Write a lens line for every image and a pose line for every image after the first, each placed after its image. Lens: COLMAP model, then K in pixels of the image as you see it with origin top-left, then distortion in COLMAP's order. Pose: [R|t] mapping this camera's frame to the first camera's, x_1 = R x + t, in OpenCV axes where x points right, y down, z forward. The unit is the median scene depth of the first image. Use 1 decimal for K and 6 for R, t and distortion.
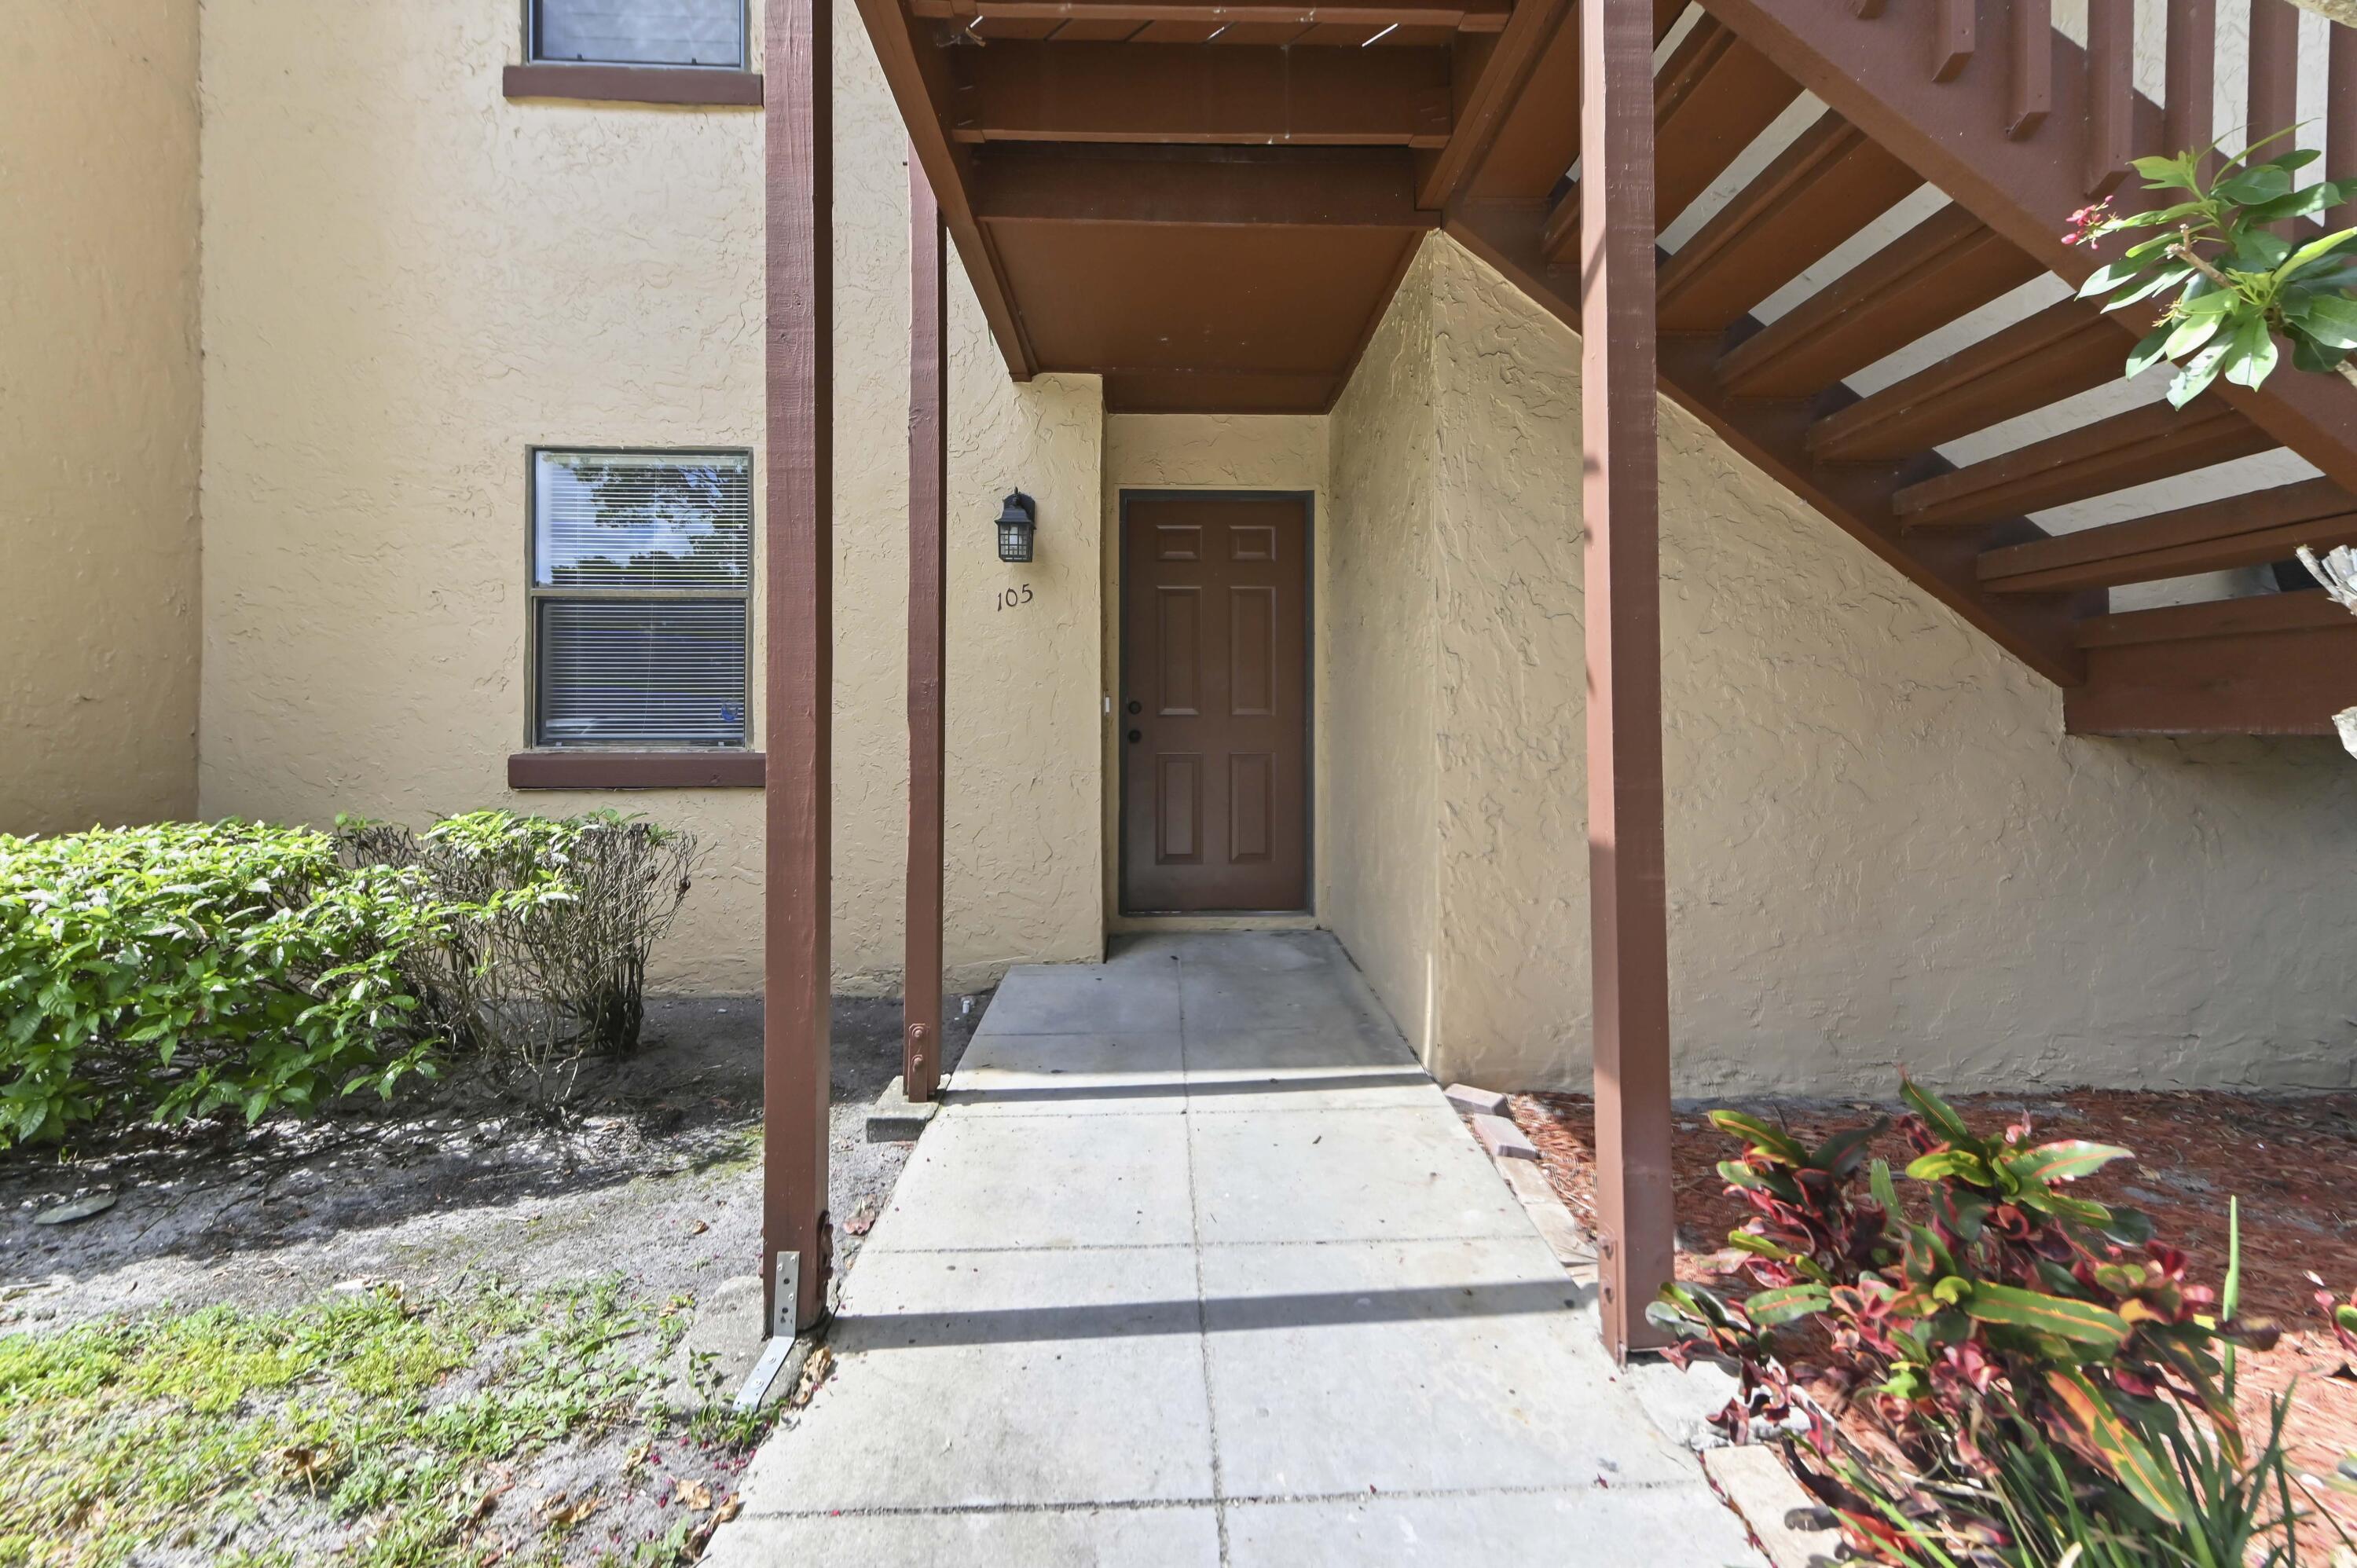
lens RADIAL K [[920.6, 0, 1174.3], [0, 920.6, 743.7], [0, 0, 1]] dist [0.016582, 0.000206]
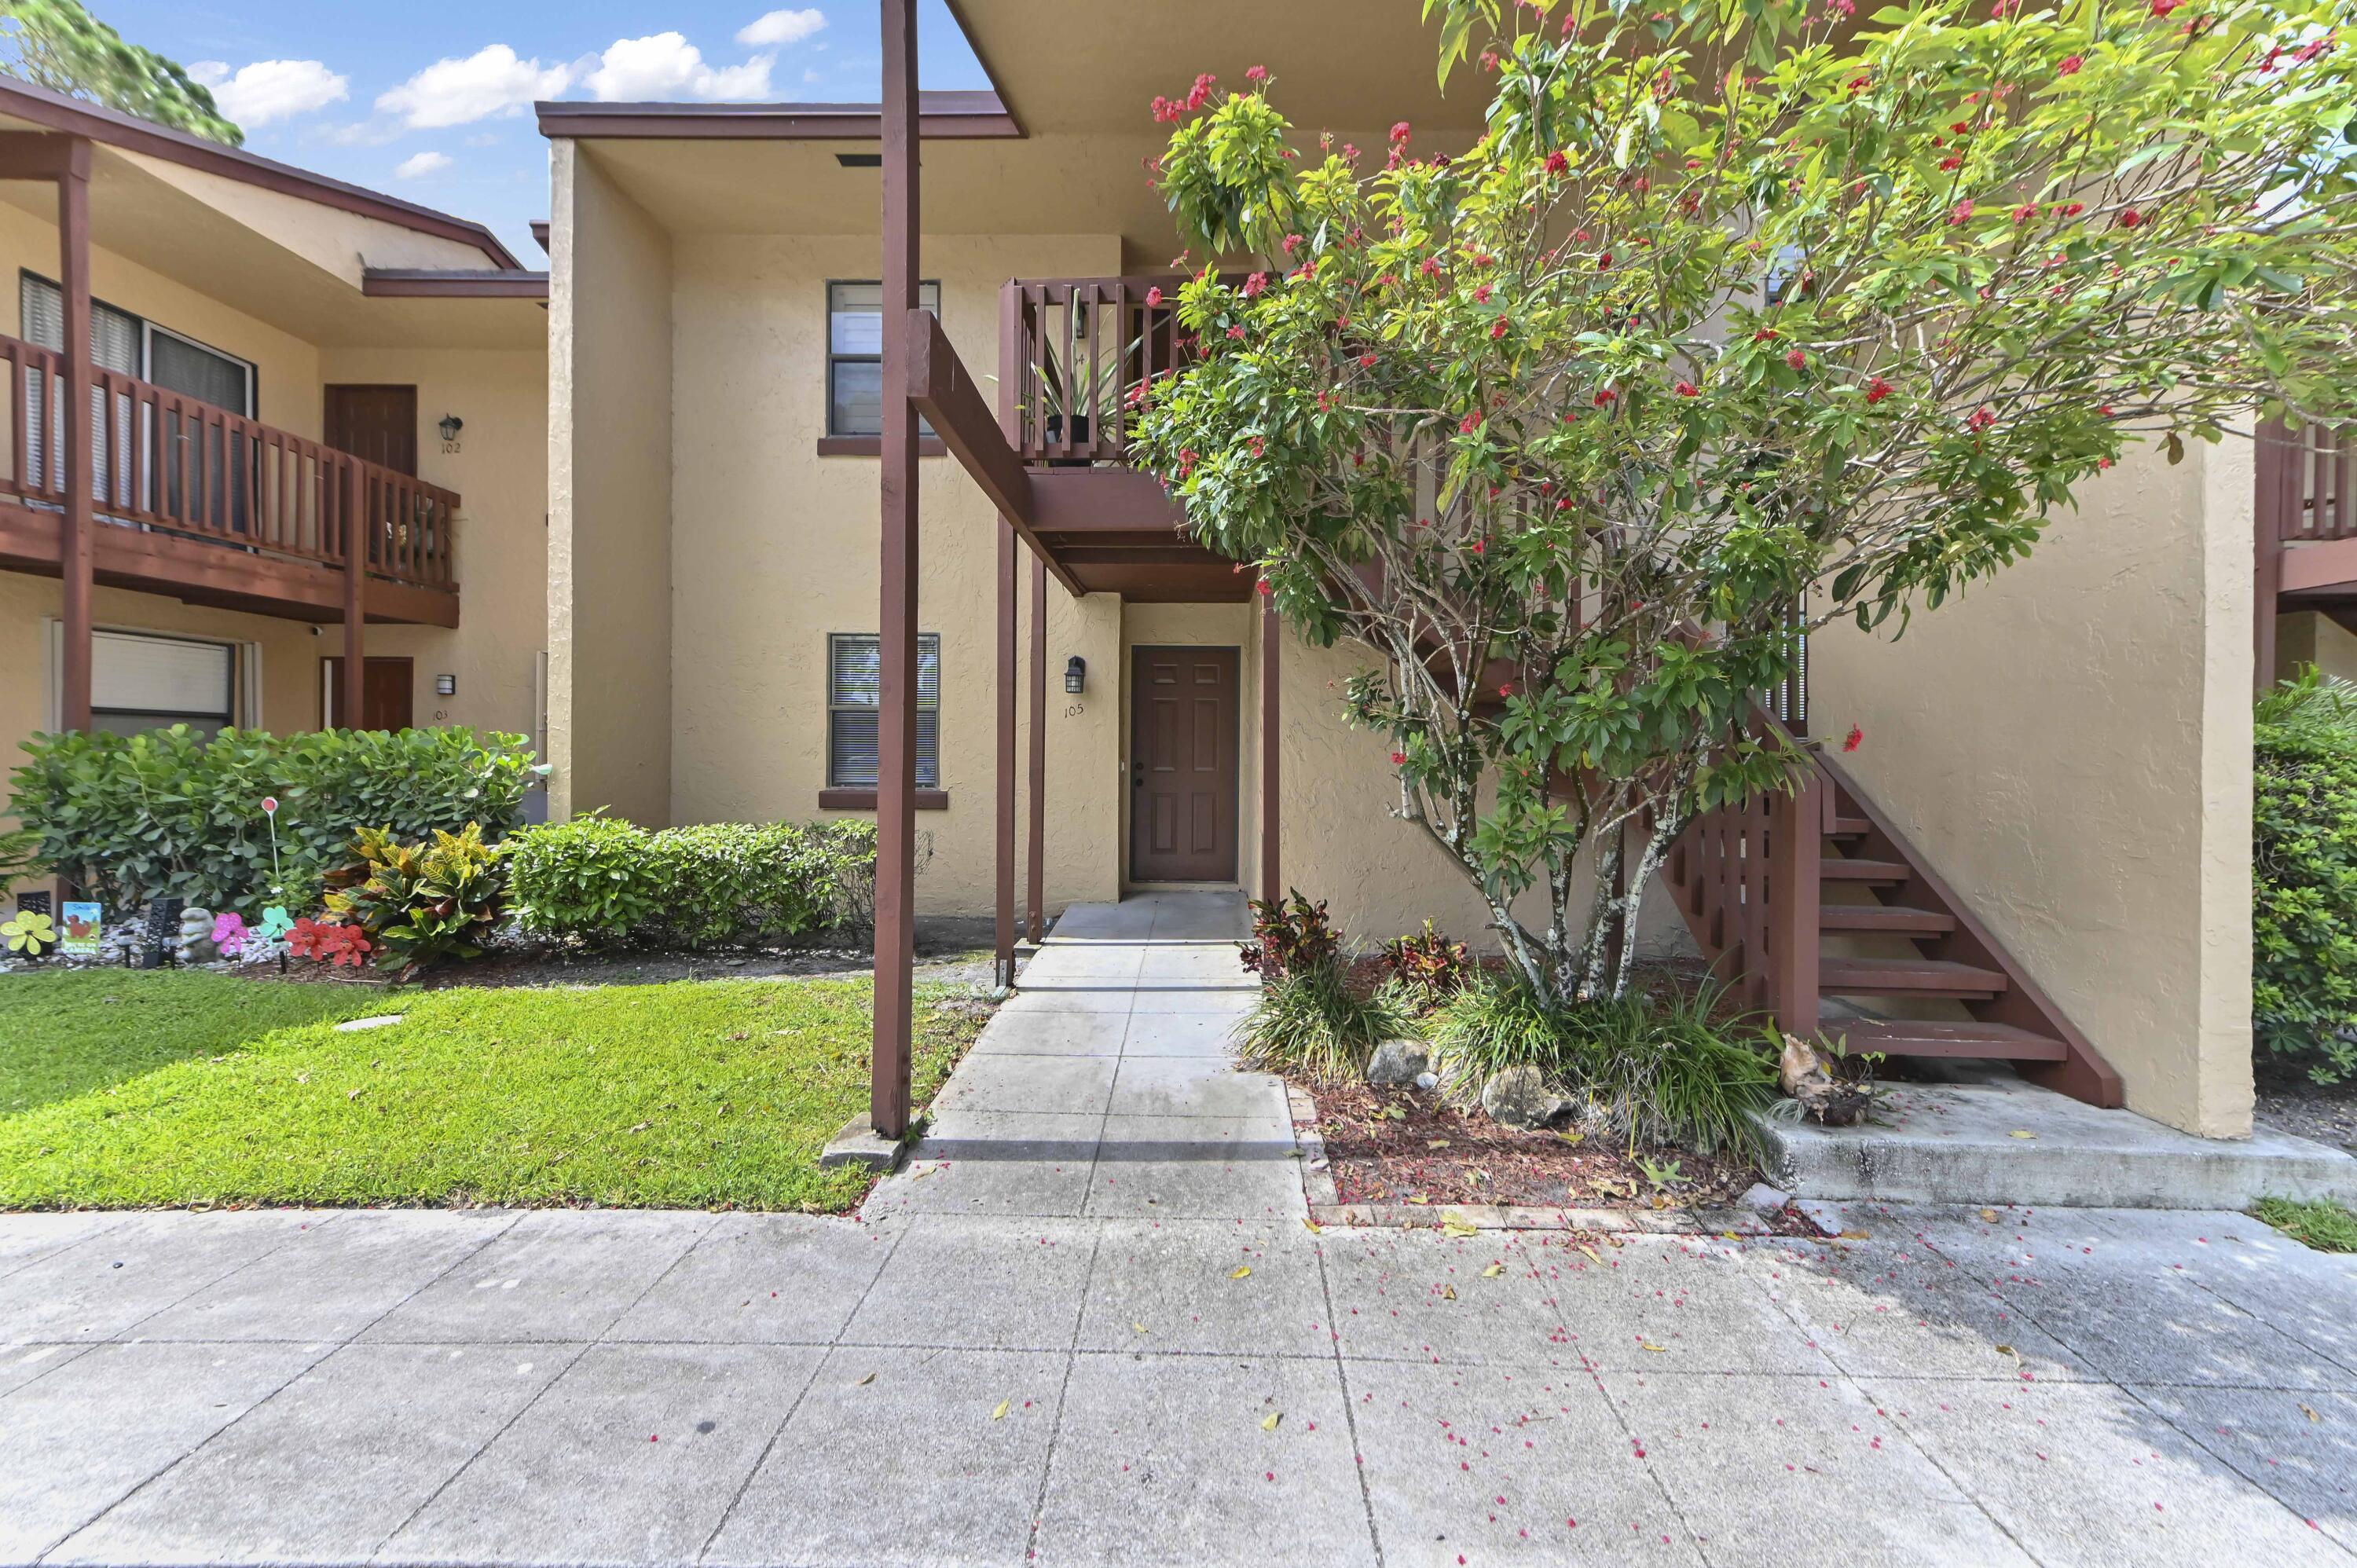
lens RADIAL K [[920.6, 0, 1182.4], [0, 920.6, 764.1], [0, 0, 1]] dist [0.016582, 0.000206]
pose [[0.998855, 0.009007, -0.046990, 0.142668], [-0.008827, 0.999953, 0.004029, -0.058472], [0.047024, -0.003610, 0.998887, -0.898415]]
